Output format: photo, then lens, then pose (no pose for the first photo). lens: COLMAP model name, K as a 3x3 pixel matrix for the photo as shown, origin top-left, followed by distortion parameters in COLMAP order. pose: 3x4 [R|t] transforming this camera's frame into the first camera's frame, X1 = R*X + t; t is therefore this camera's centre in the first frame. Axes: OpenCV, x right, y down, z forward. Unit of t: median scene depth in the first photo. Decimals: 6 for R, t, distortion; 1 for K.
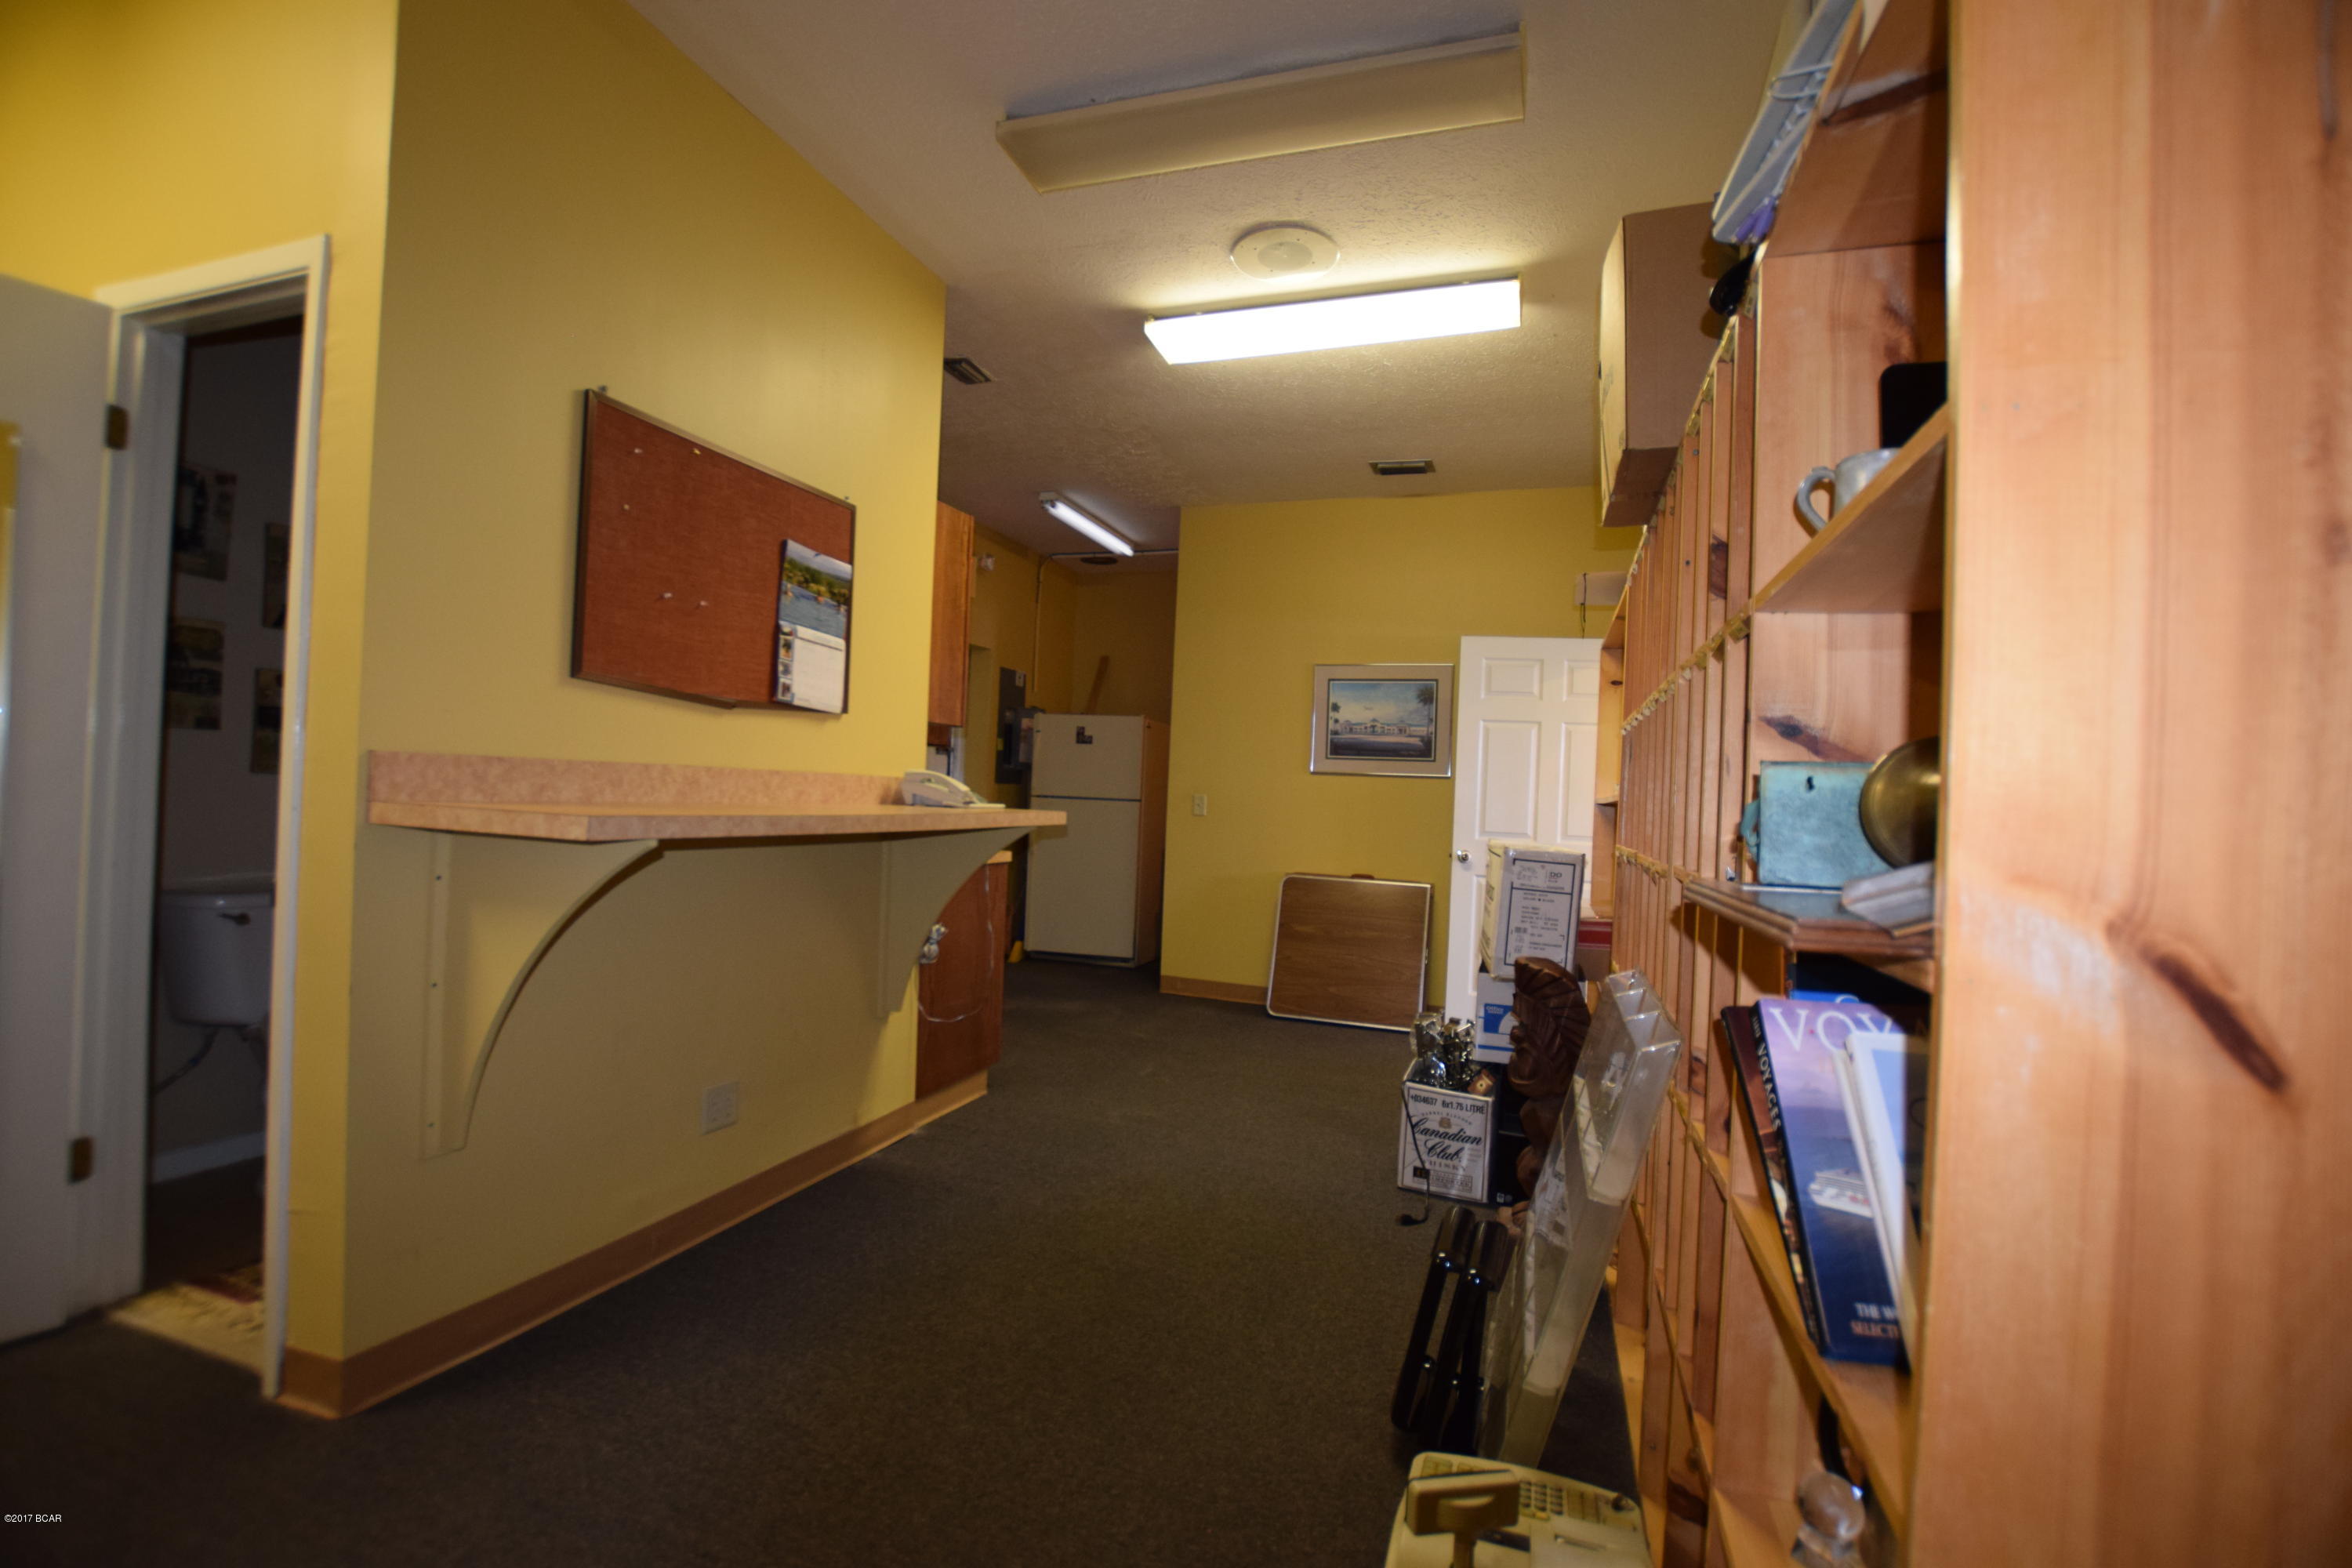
lens RADIAL K [[1034.8, 0, 1186.8], [0, 1034.8, 779.6], [0, 0, 1]] dist [-0.033281, 0.004670]
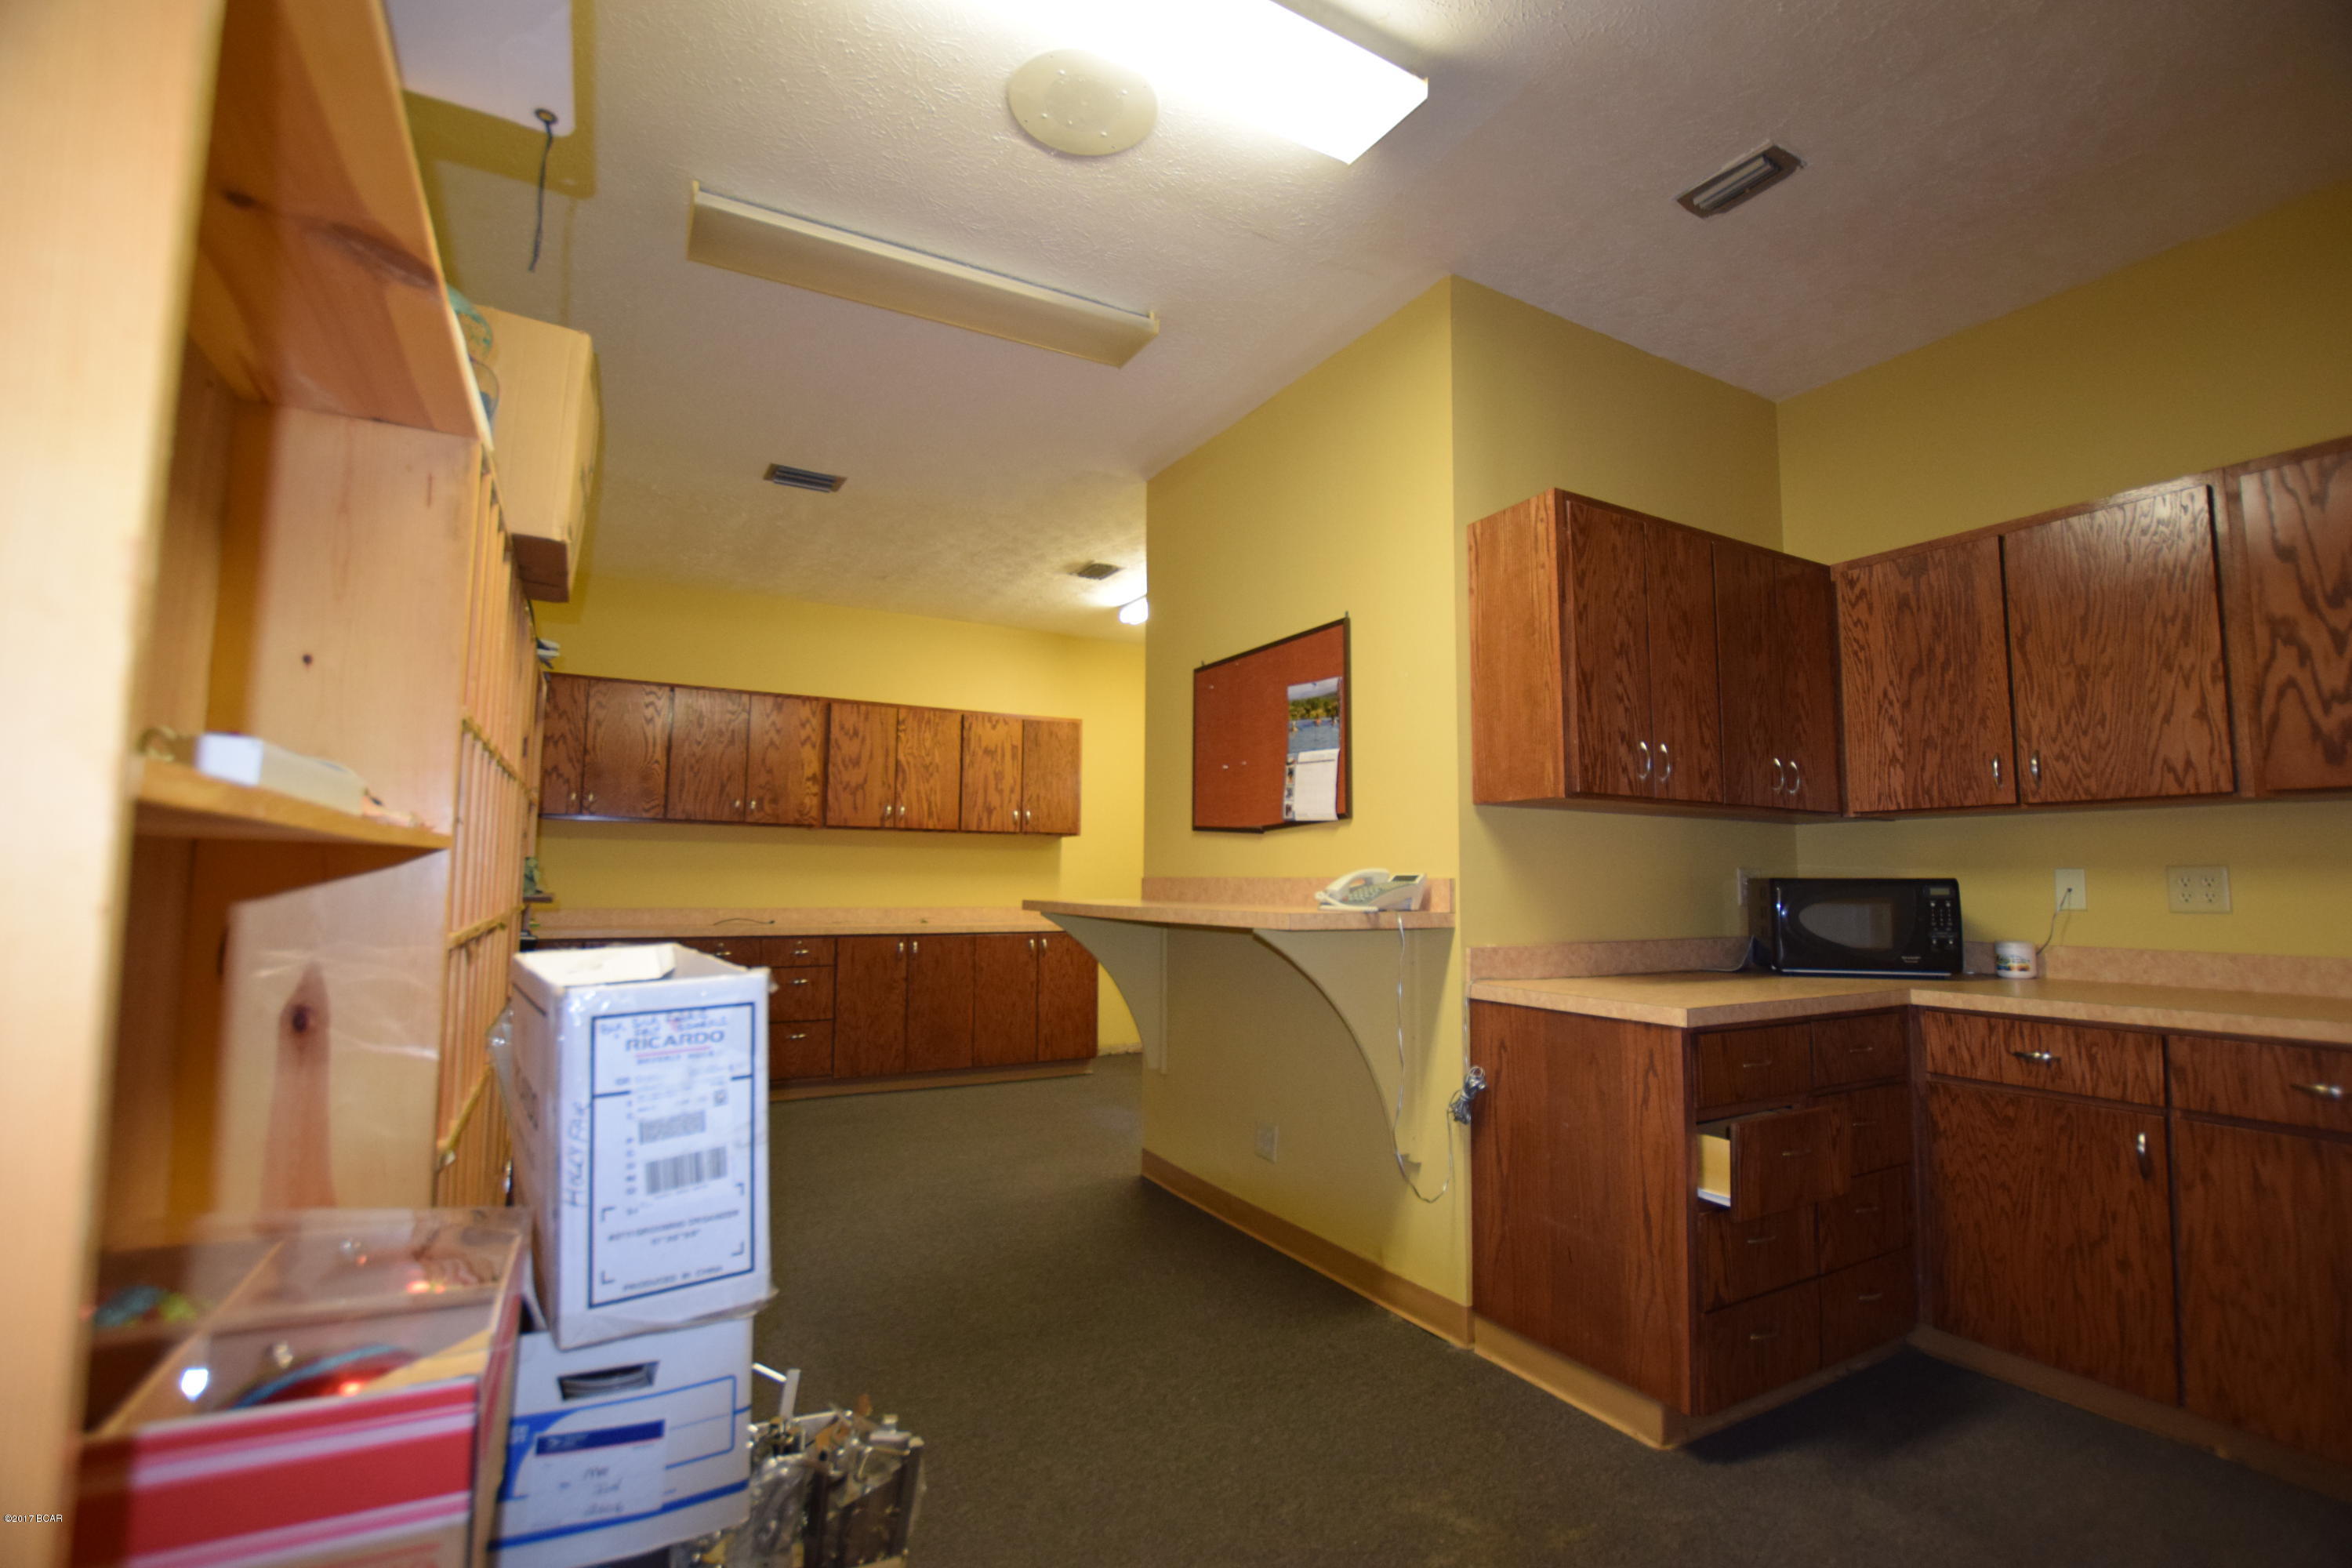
lens RADIAL K [[1034.8, 0, 1189.2], [0, 1034.8, 787.0], [0, 0, 1]] dist [-0.033281, 0.004670]
pose [[-0.657797, -0.113815, -0.744546, 0.577230], [-0.023991, 0.991182, -0.130321, 0.045443], [0.752813, -0.067862, -0.654727, 1.674356]]
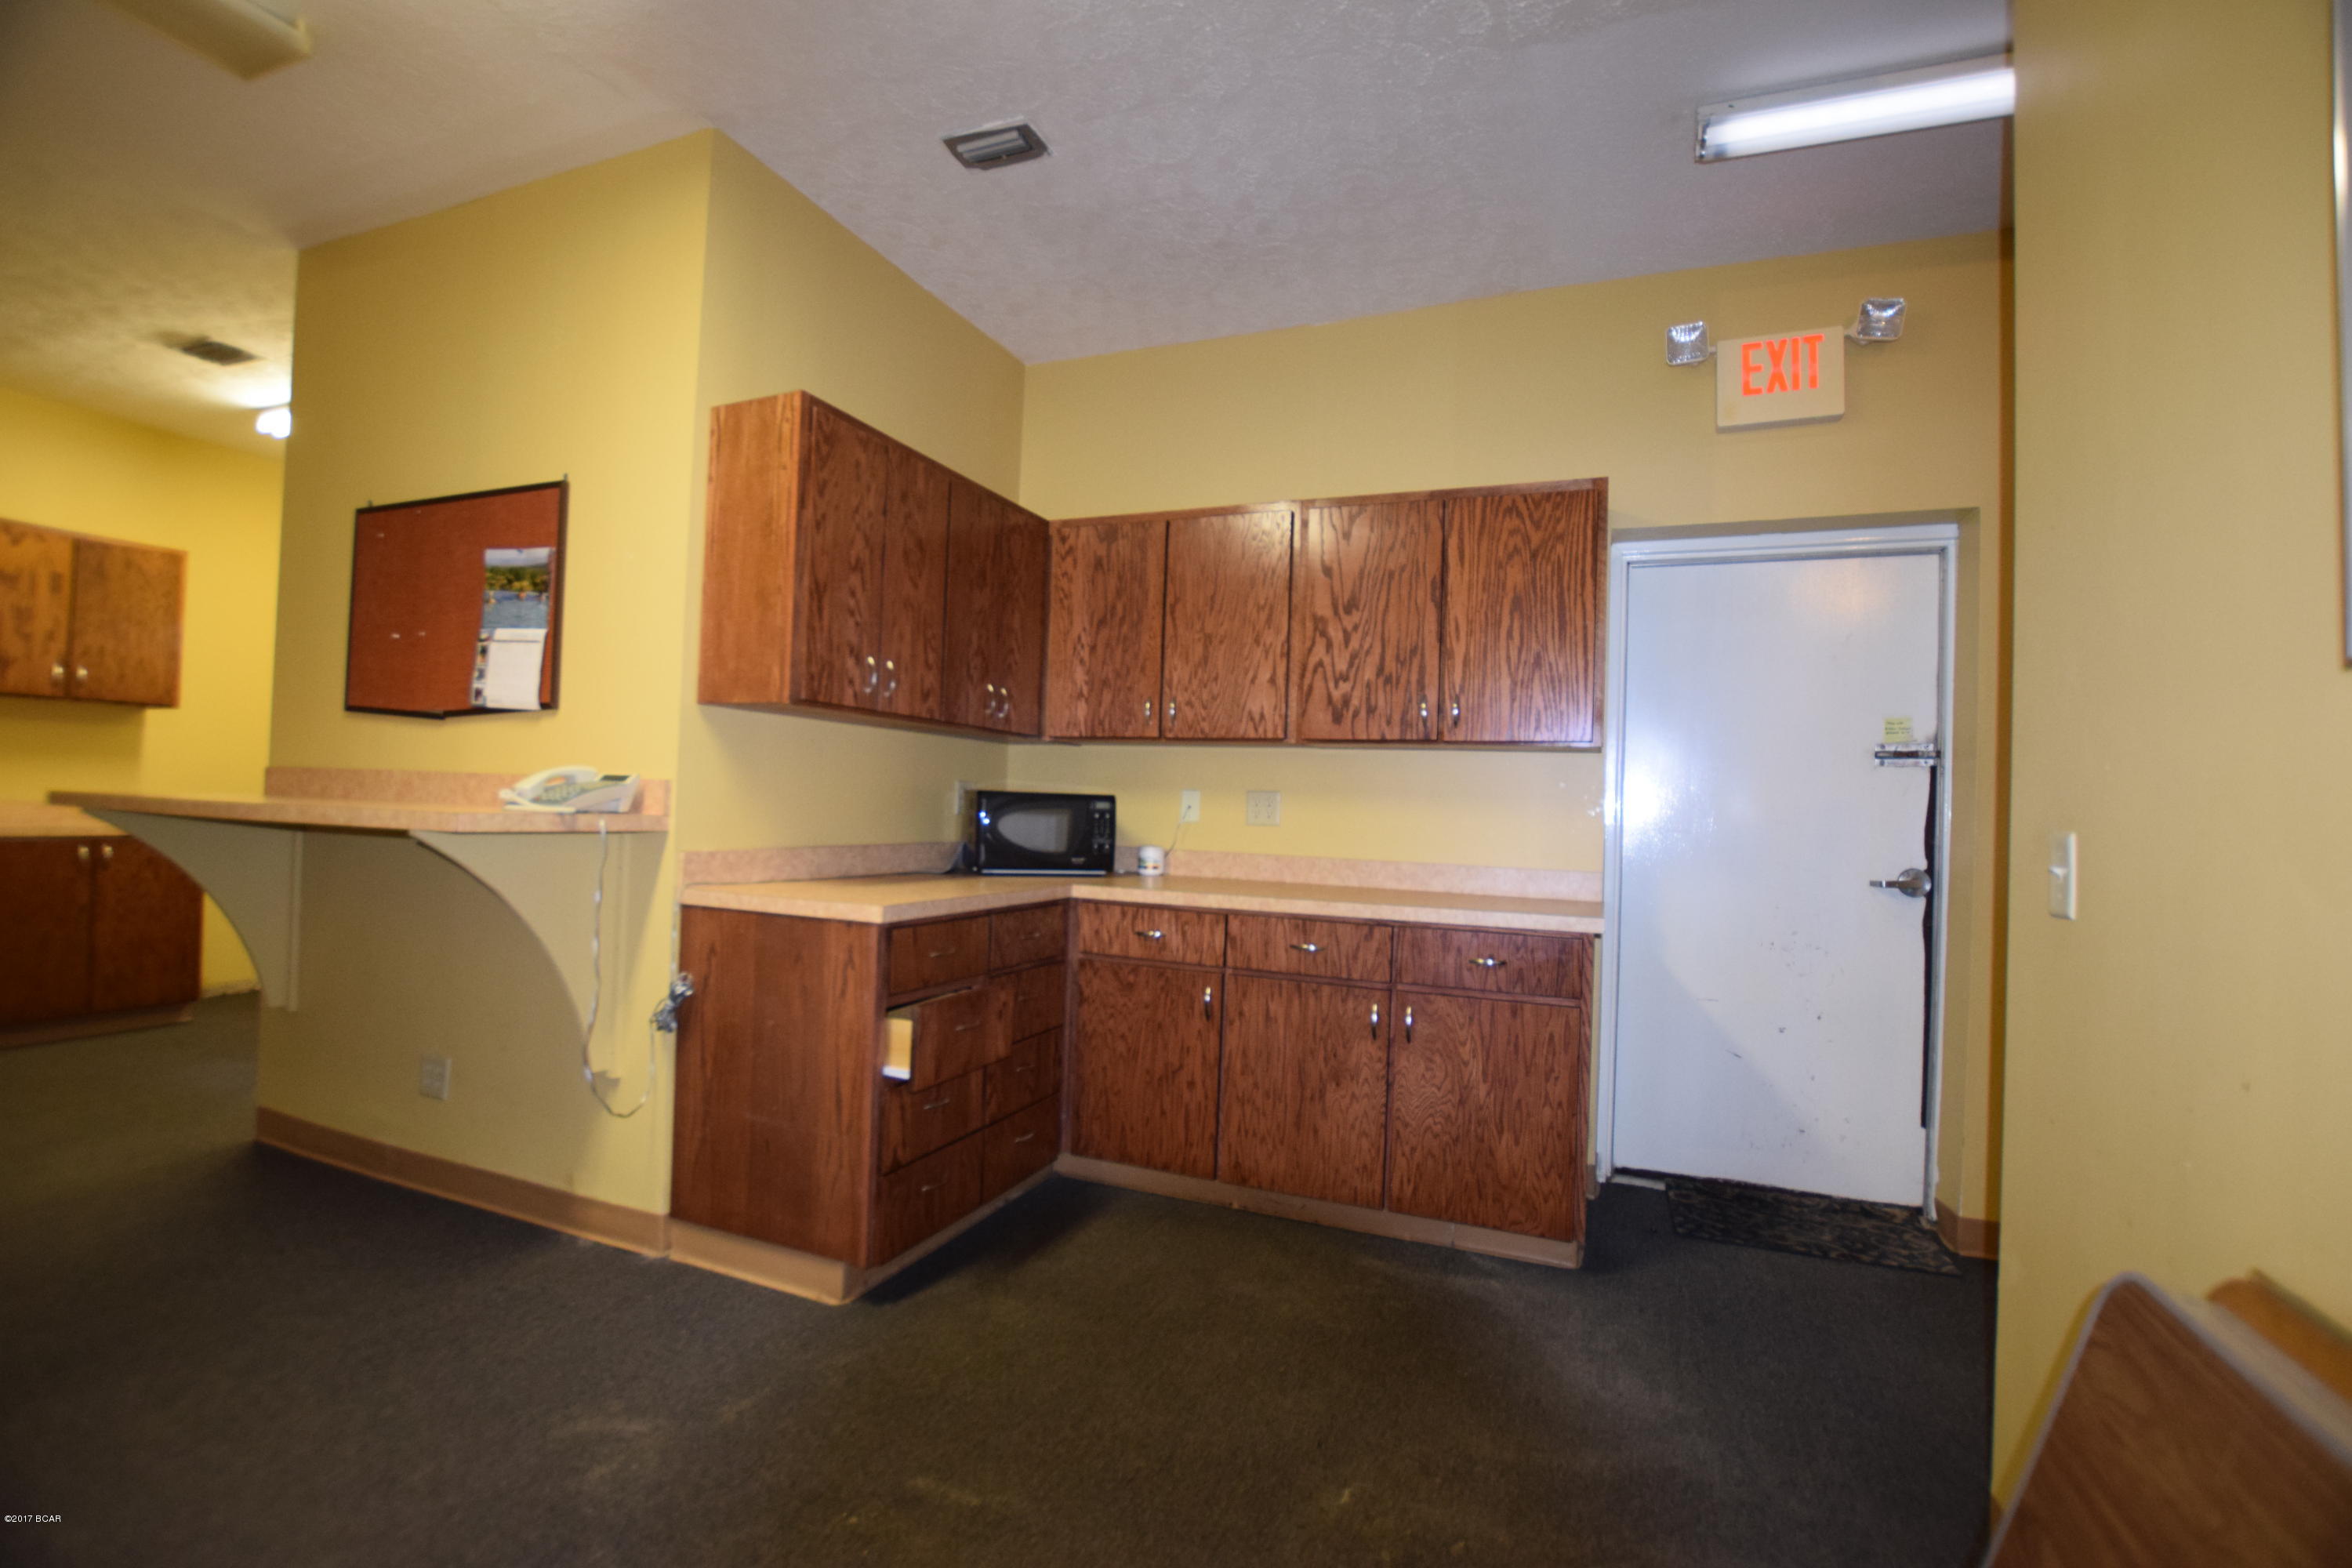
lens RADIAL K [[1034.8, 0, 1175.5], [0, 1034.8, 785.2], [0, 0, 1]] dist [-0.033281, 0.004670]
pose [[-0.052628, -0.061468, -0.996721, 0.572311], [-0.022796, 0.997918, -0.060338, 0.048015], [0.998354, 0.019546, -0.053920, 1.720829]]
